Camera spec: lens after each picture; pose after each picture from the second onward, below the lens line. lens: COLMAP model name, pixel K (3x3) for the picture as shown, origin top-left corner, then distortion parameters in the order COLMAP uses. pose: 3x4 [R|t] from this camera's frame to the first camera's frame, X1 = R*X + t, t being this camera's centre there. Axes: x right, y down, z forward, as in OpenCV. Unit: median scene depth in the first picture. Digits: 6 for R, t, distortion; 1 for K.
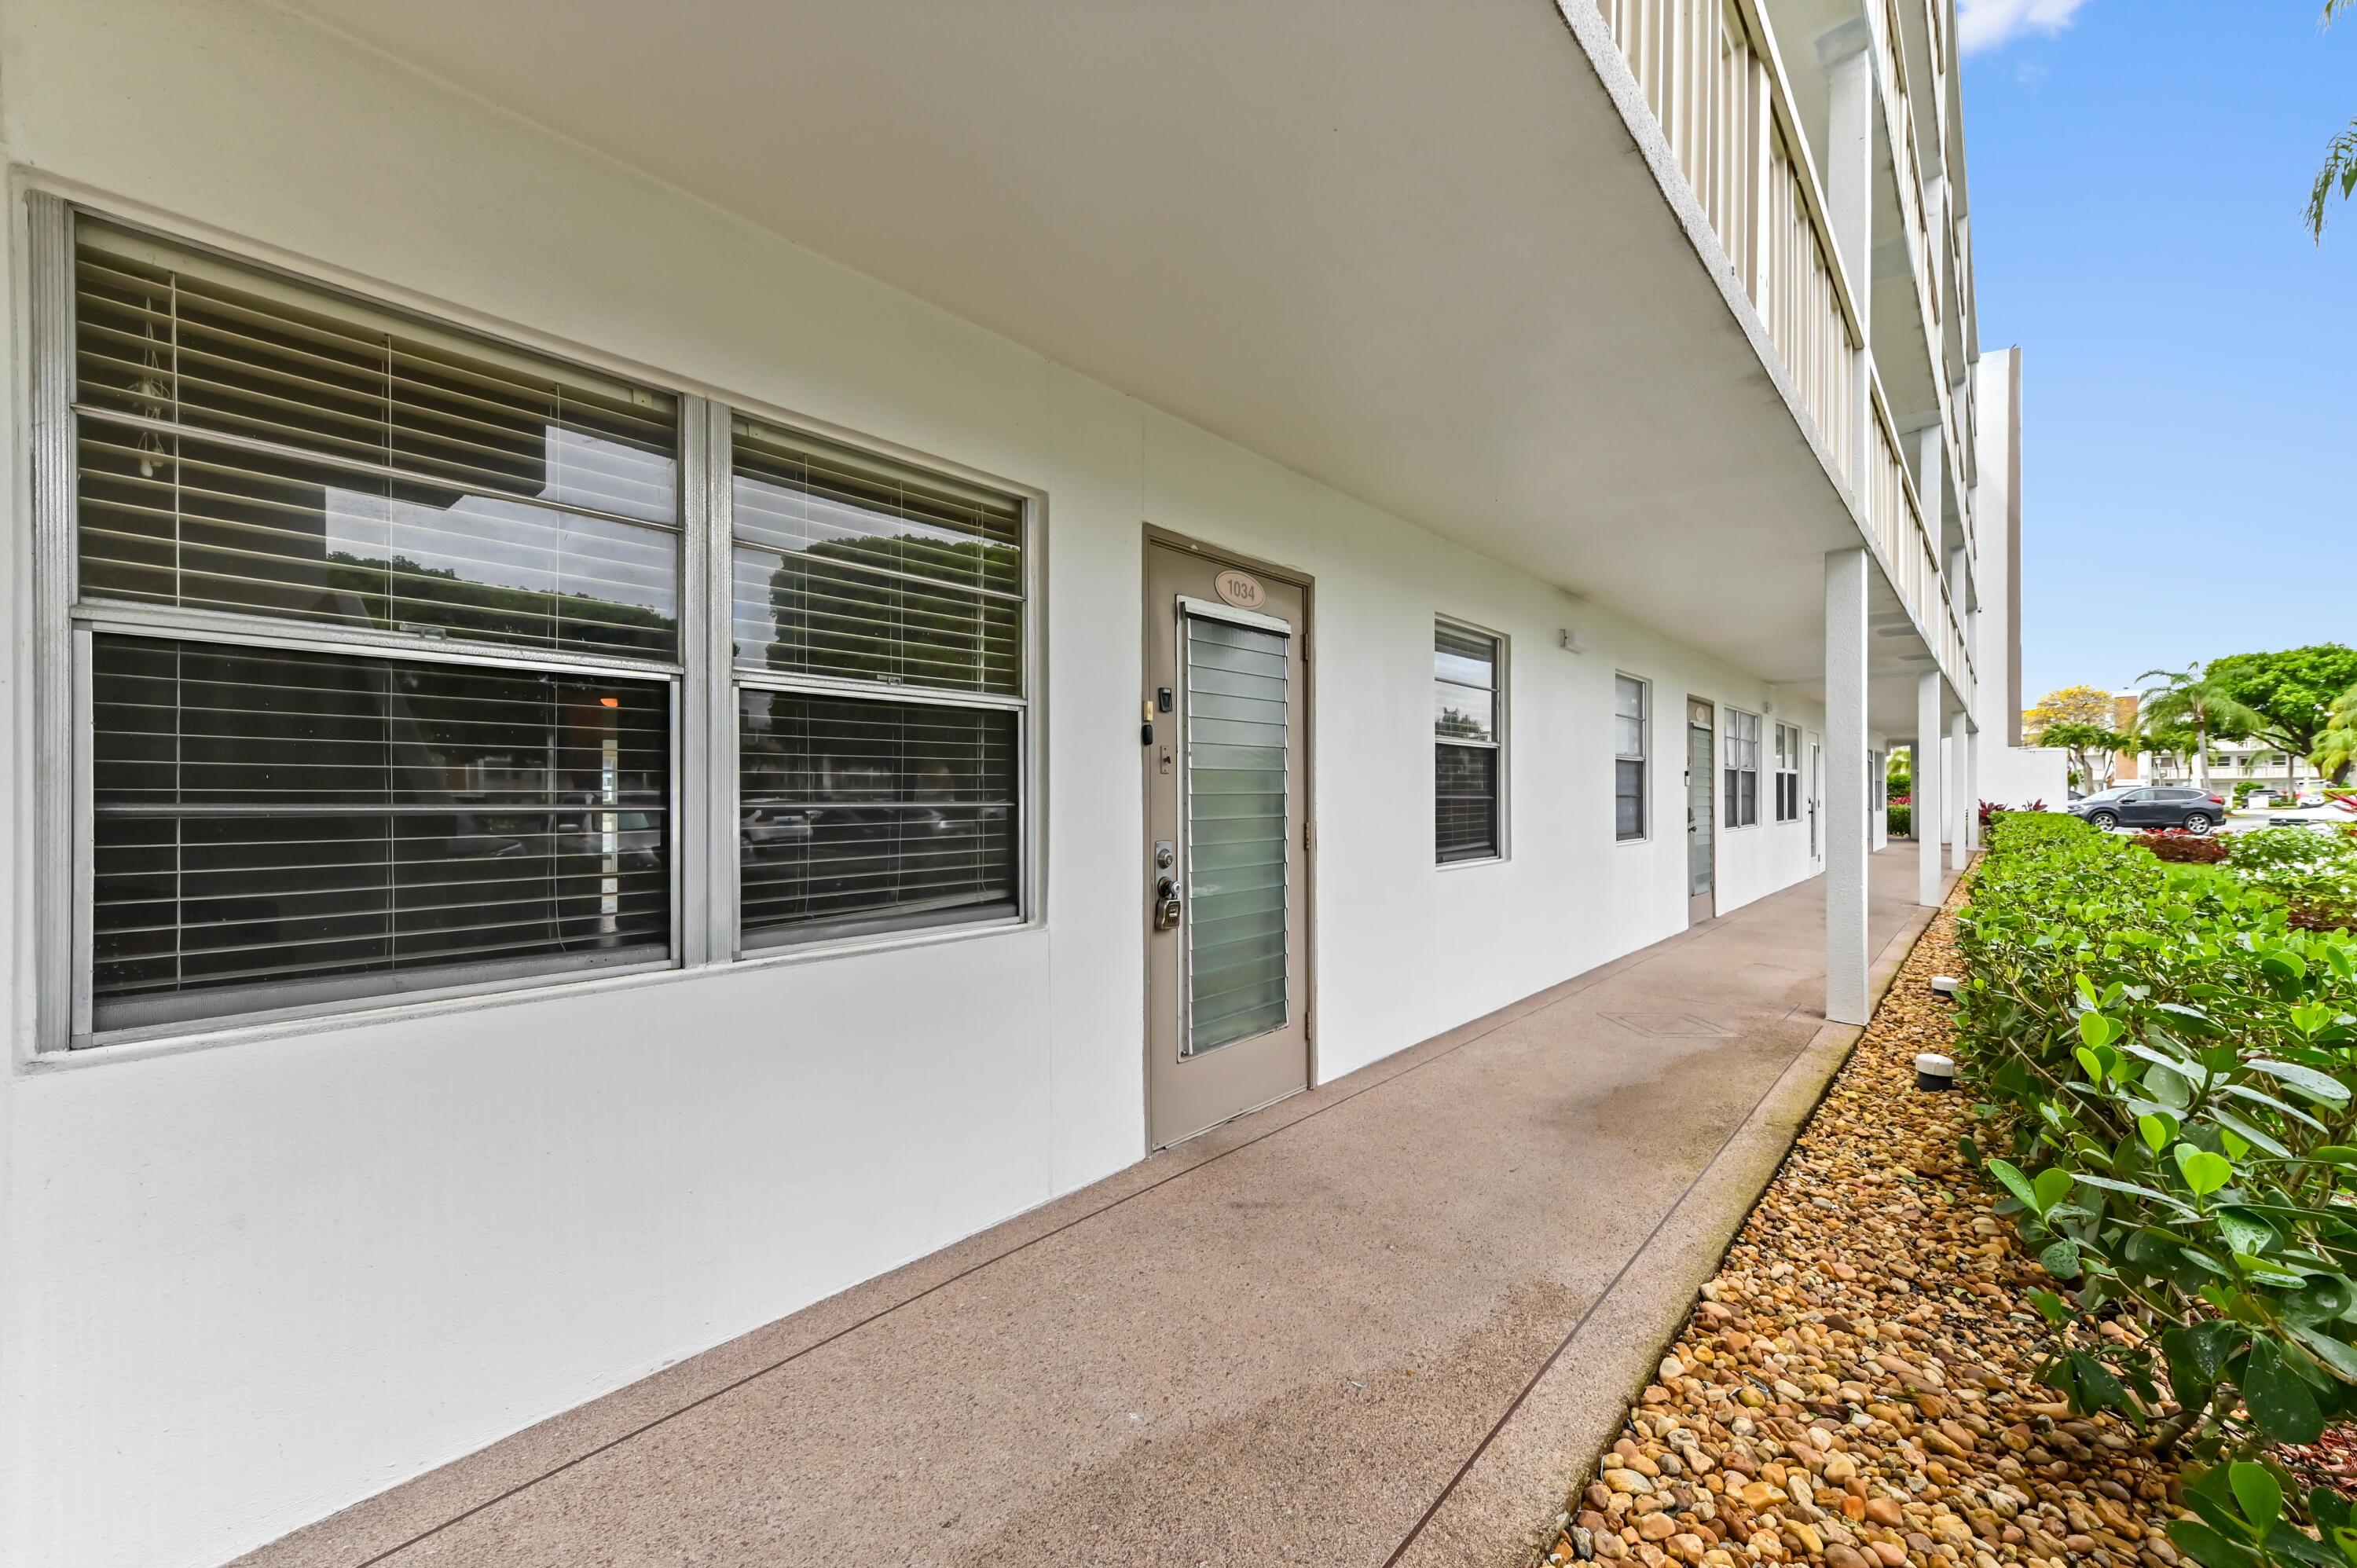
lens RADIAL K [[919.9, 0, 1186.6], [0, 919.9, 791.9], [0, 0, 1]] dist [0.013689, 0.000300]
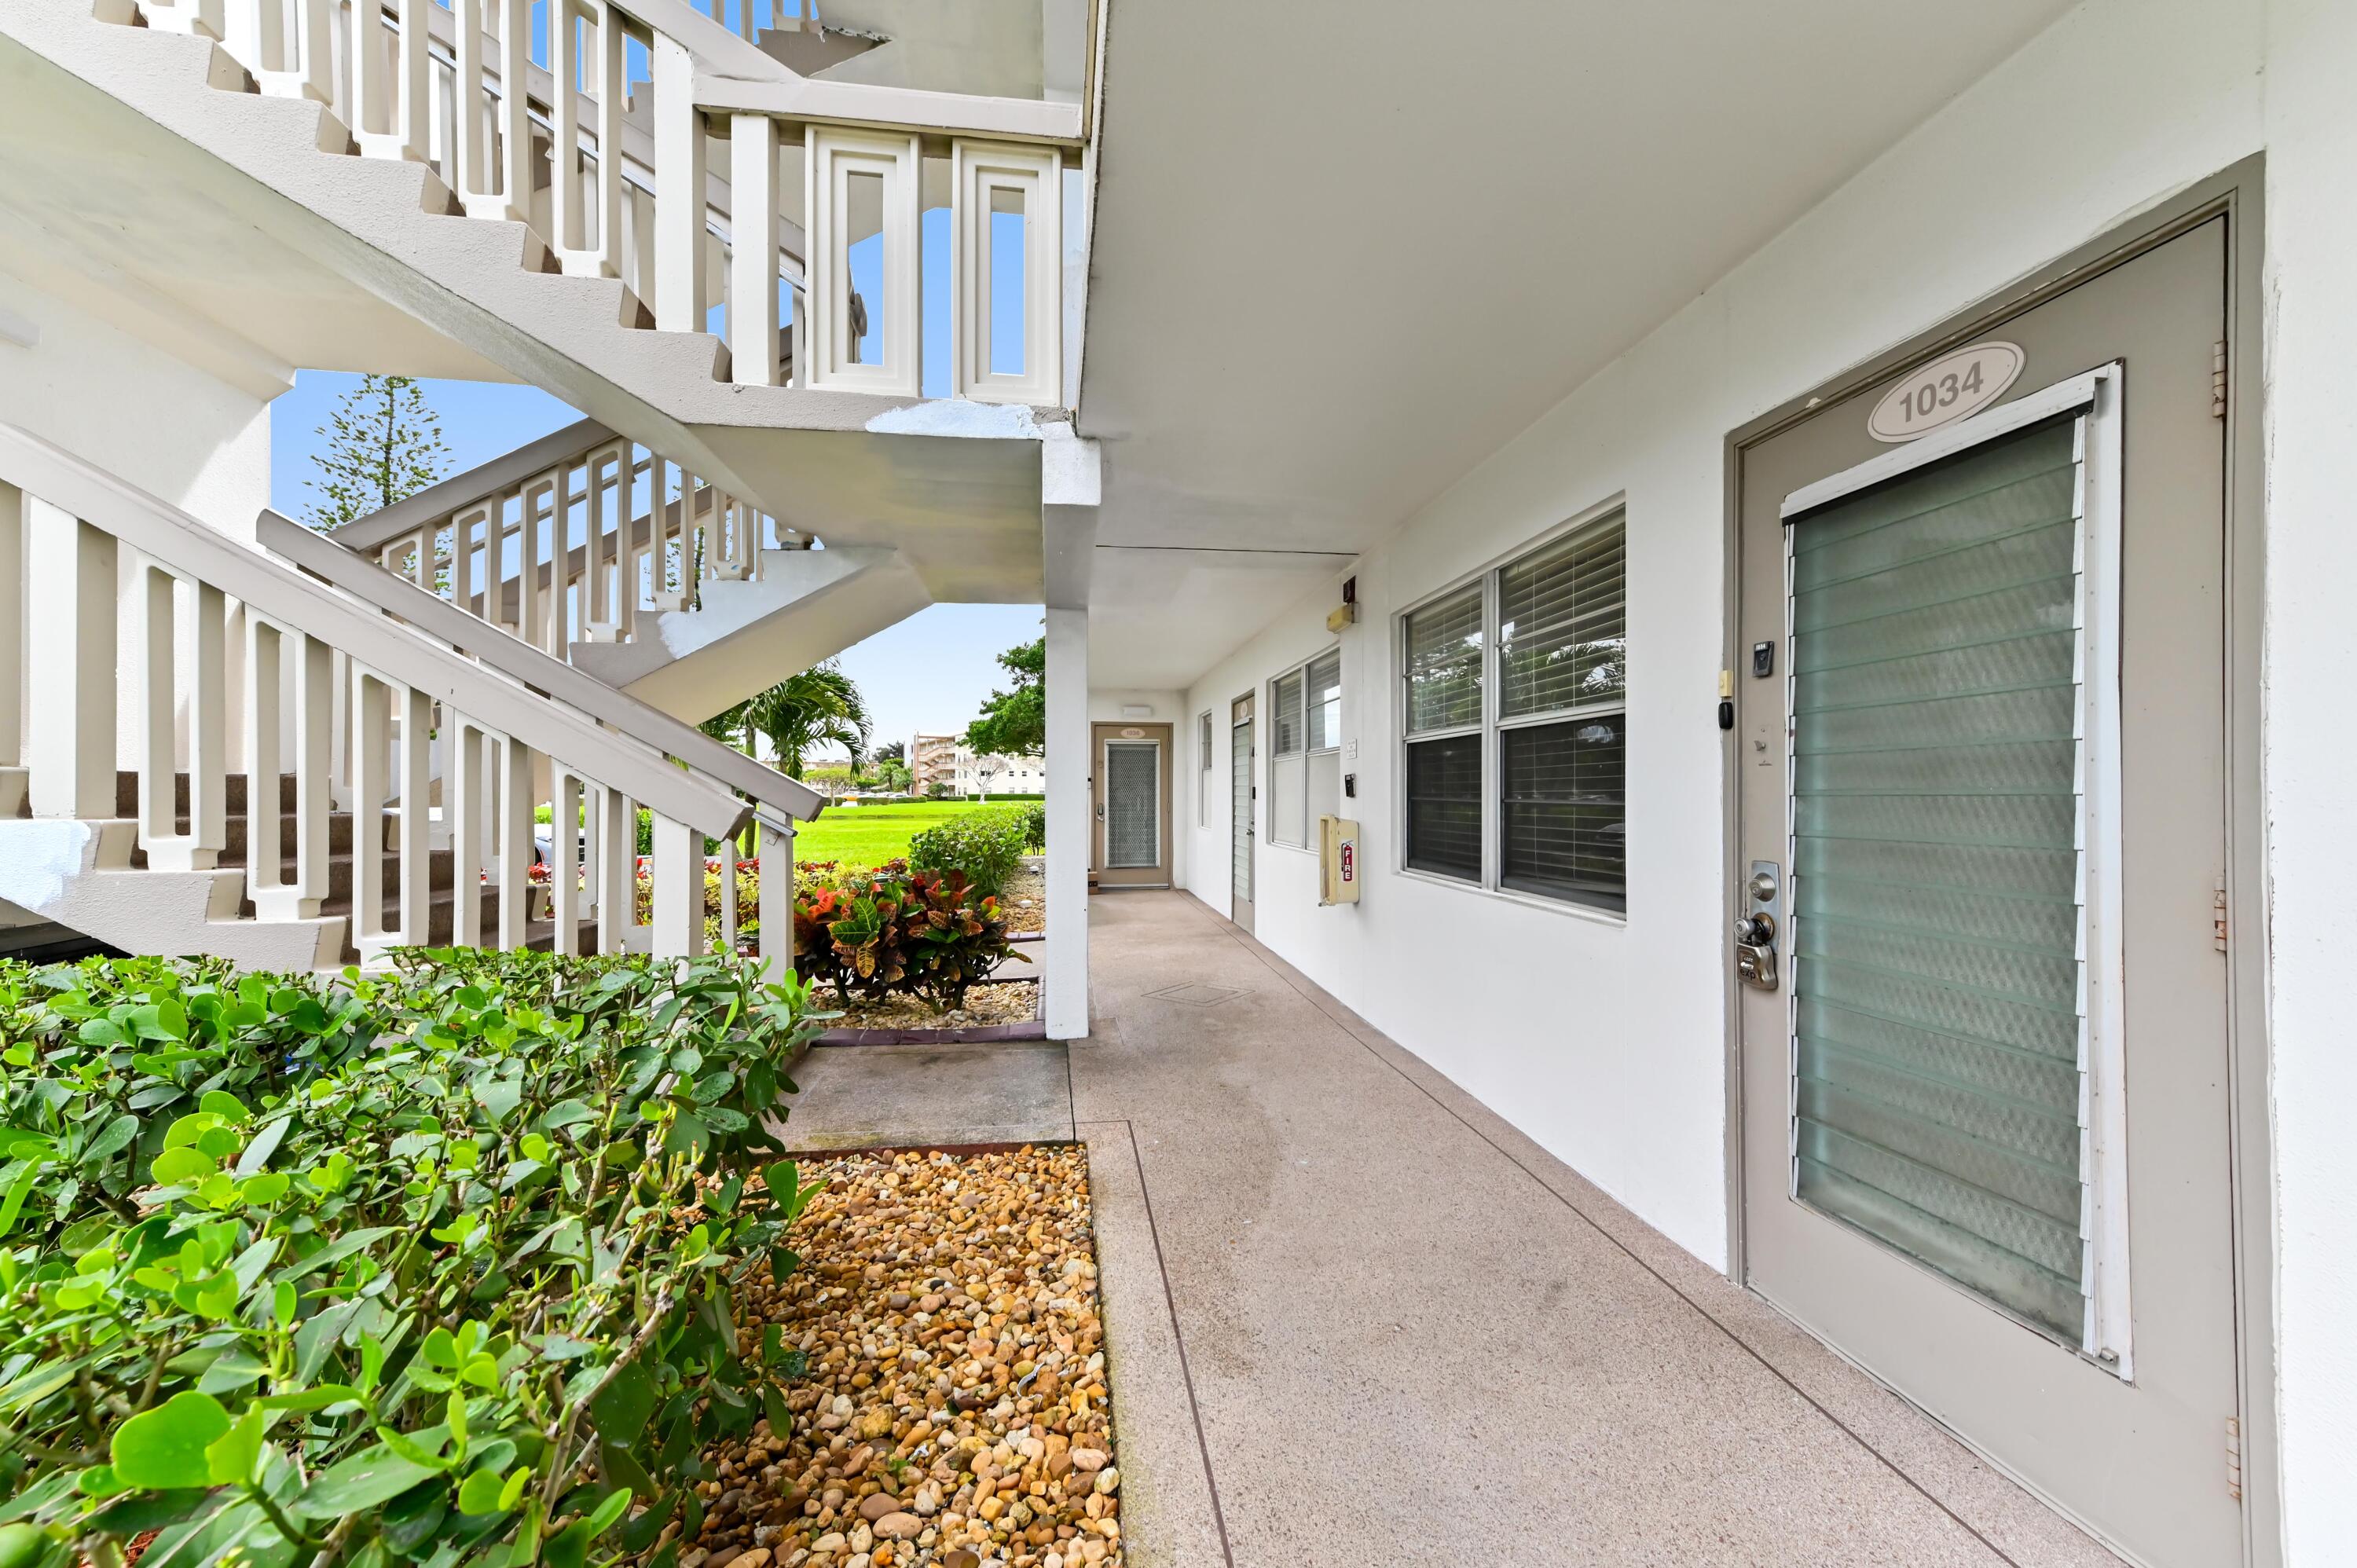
lens RADIAL K [[919.9, 0, 1186.6], [0, 919.9, 791.9], [0, 0, 1]] dist [0.013689, 0.000300]
pose [[-0.646261, 0.000768, -0.763116, 0.820369], [0.004696, 0.999985, -0.002970, -0.000274], [0.763102, -0.005503, -0.646255, 1.155547]]
